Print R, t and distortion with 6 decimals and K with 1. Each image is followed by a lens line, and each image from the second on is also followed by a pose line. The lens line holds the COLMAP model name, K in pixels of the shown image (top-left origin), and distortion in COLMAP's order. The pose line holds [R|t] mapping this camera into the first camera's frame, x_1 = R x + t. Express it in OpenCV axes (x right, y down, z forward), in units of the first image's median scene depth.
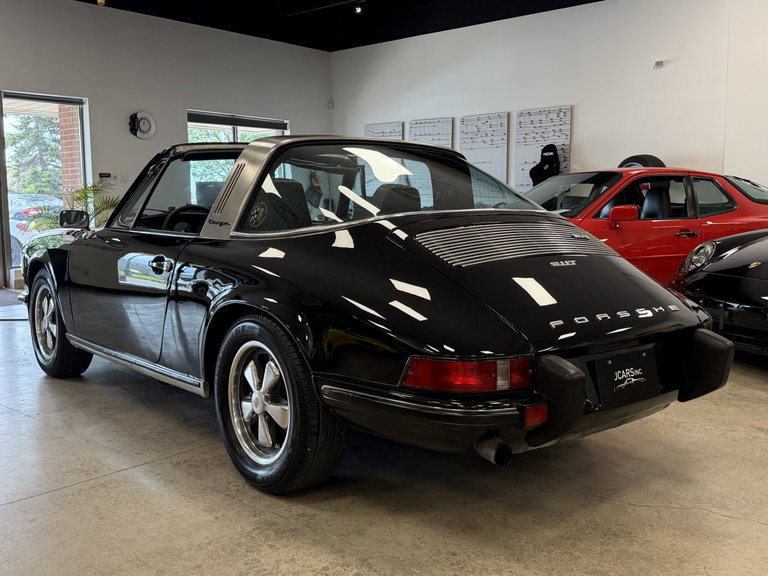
lens RADIAL K [[771.0, 0, 384.0], [0, 771.0, 288.0], [0, 0, 1]] dist [0.122222, -0.006077]
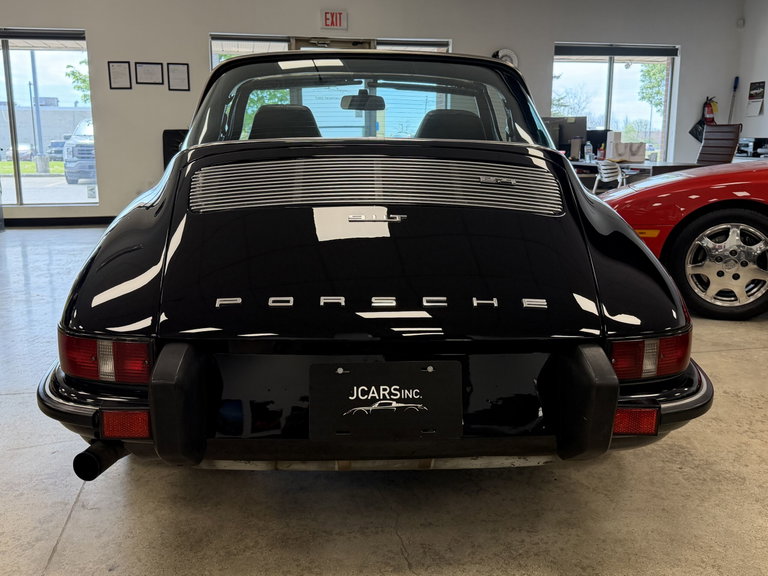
lens RADIAL K [[739.7, 0, 384.0], [0, 739.7, 288.0], [0, 0, 1]] dist [0.127286, -0.216770]
pose [[0.795513, 0.120251, -0.593885, 0.619852], [-0.072271, 0.991944, 0.104043, -0.037522], [0.601611, -0.039847, 0.797795, 0.479234]]
